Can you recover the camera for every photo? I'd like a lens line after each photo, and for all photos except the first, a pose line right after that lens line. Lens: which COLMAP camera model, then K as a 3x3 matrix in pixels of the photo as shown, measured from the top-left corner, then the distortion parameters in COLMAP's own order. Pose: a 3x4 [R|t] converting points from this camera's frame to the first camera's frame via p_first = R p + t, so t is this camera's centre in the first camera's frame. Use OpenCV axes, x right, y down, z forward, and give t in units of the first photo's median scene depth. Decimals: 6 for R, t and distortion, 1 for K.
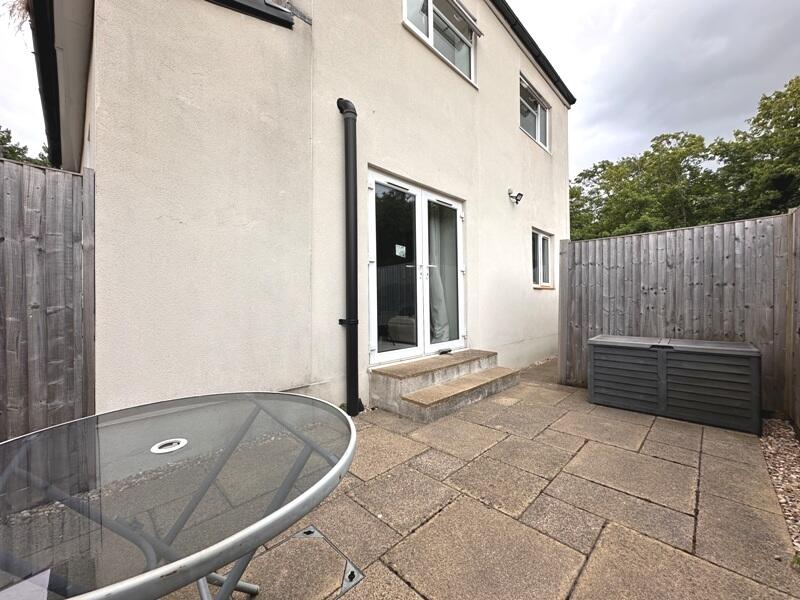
lens RADIAL K [[319.3, 0, 400.0], [0, 319.3, 300.0], [0, 0, 1]] dist [-0.001158, -0.000213]
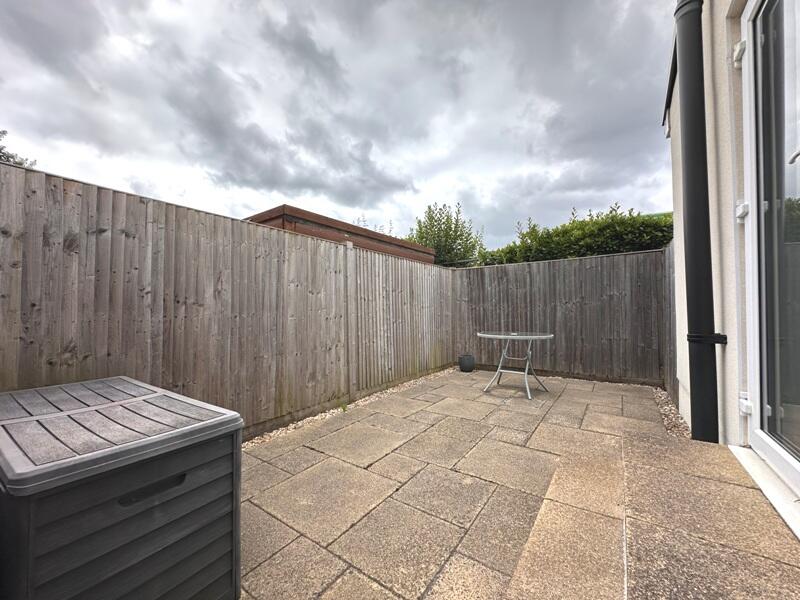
lens RADIAL K [[319.3, 0, 400.0], [0, 319.3, 300.0], [0, 0, 1]] dist [-0.001158, -0.000213]
pose [[-0.984316, 0.002961, -0.176391, 0.685414], [0.006512, 0.999788, -0.019555, 0.003539], [0.176295, -0.020397, -0.984126, 1.979308]]
